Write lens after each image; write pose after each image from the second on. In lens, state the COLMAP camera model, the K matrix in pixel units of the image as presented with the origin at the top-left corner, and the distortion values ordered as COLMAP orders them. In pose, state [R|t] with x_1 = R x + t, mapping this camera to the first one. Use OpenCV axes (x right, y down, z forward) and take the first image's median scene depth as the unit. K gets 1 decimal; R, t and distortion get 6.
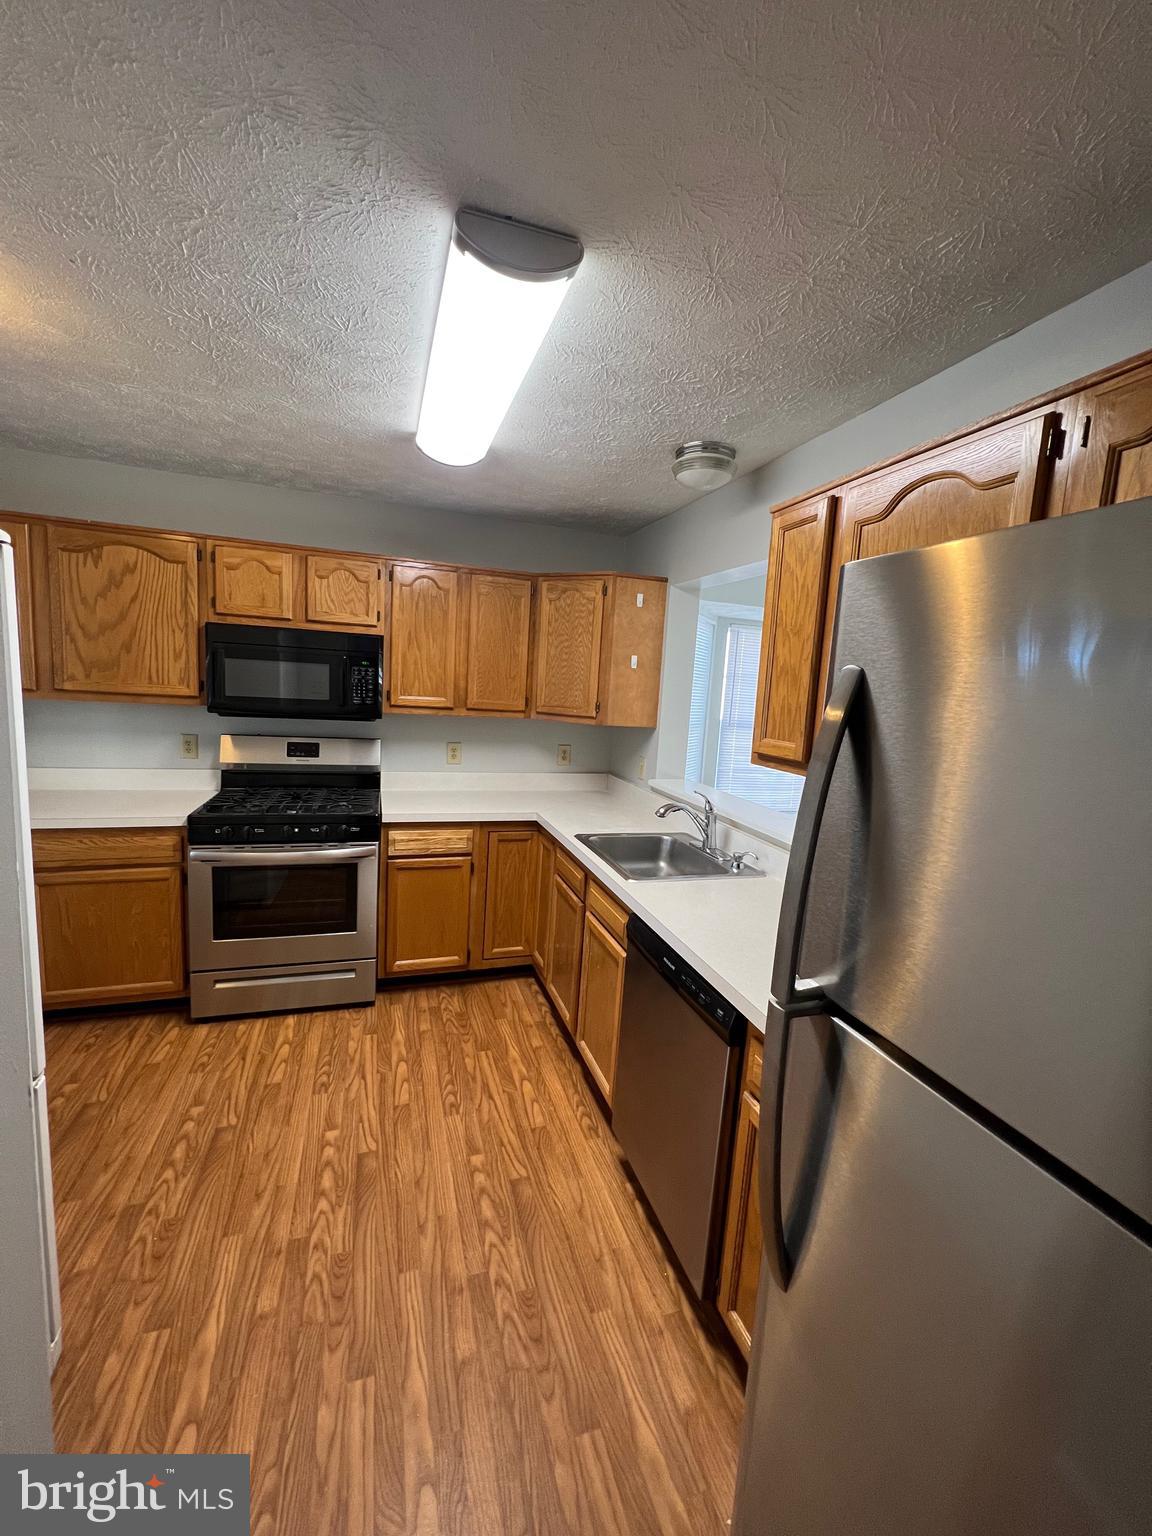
lens RADIAL K [[615.4, 0, 576.4], [0, 615.4, 764.0], [0, 0, 1]] dist [-0.000771, 0.000432]
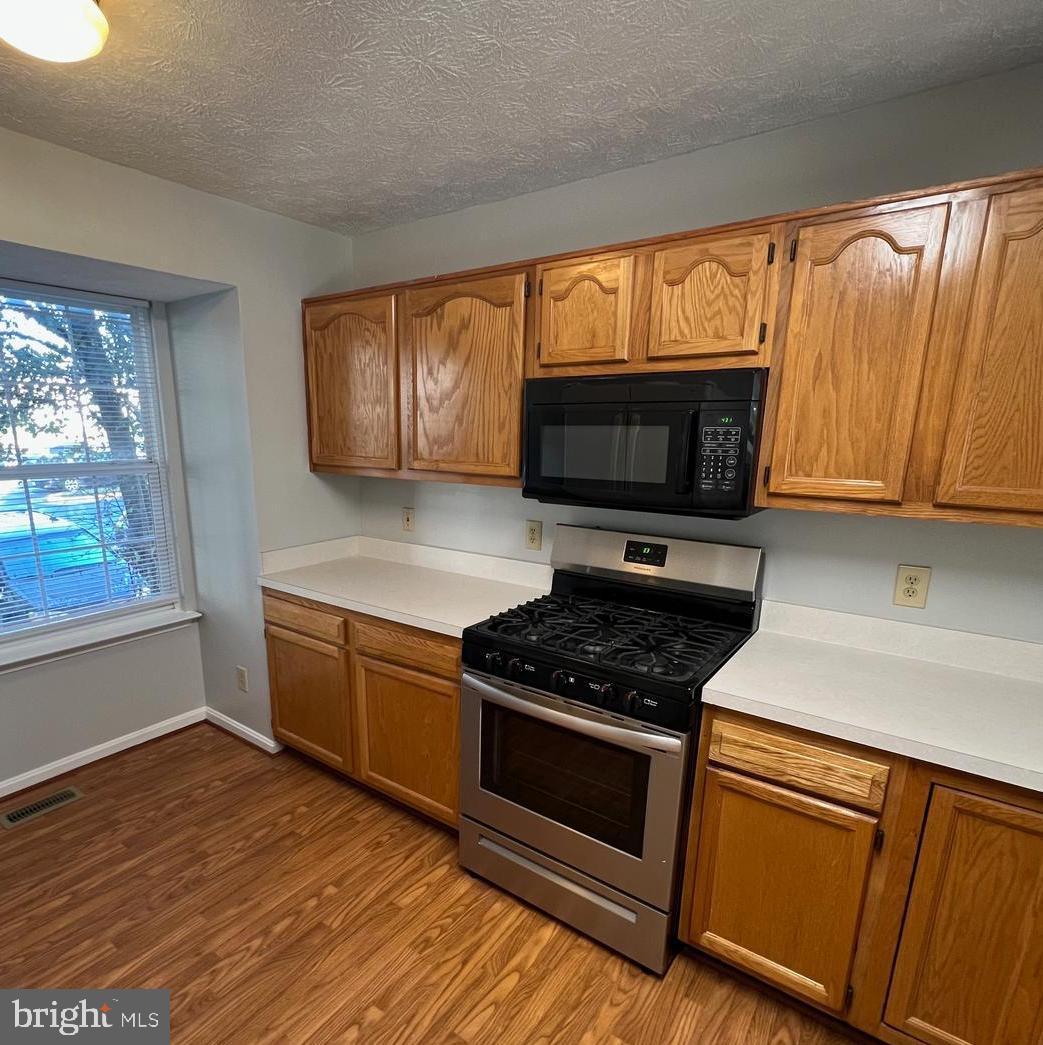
lens RADIAL K [[611.5, 0, 475.3], [0, 611.5, 573.6], [0, 0, 1]] dist [-0.005672, 0.002371]
pose [[0.572088, 0.137577, -0.808571, 0.006772], [-0.080328, 0.990491, 0.111695, -0.070666], [0.816249, 0.001051, 0.577699, 0.508014]]
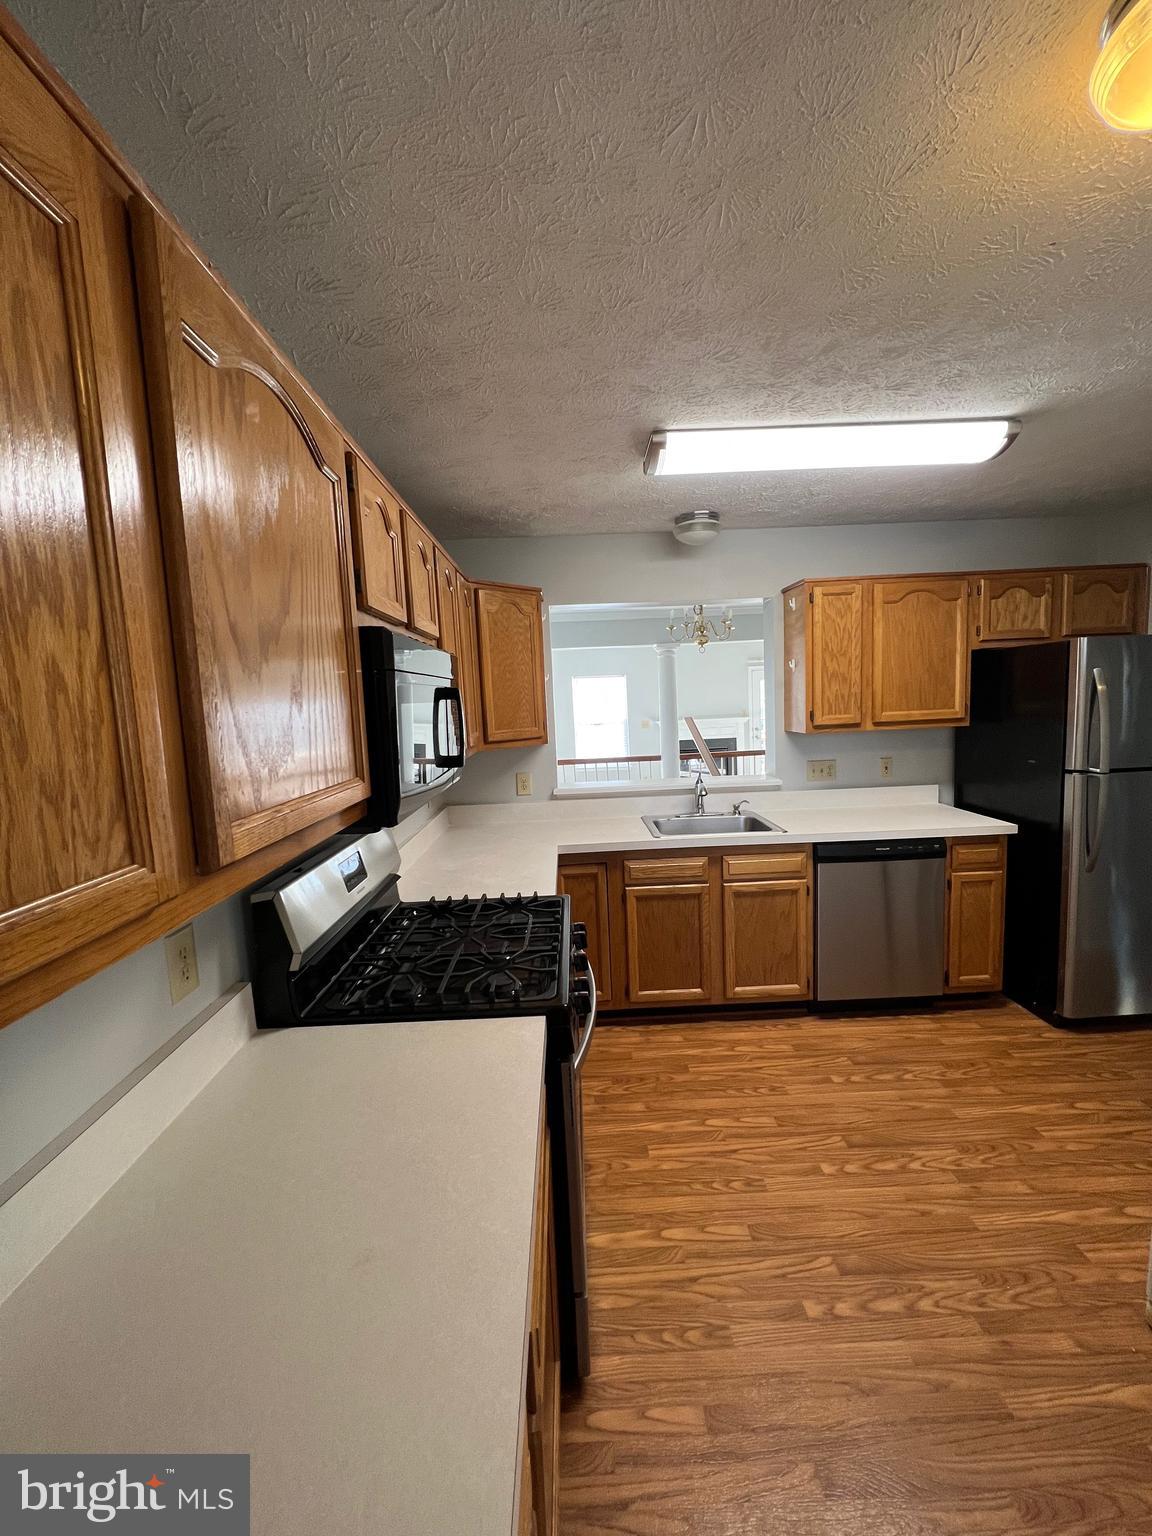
lens RADIAL K [[615.4, 0, 581.9], [0, 615.4, 768.1], [0, 0, 1]] dist [-0.000771, 0.000432]
pose [[0.285276, -0.180472, 0.941301, -0.979910], [0.185492, 0.973940, 0.130514, -0.160040], [-0.940324, 0.137371, 0.311318, 0.729620]]
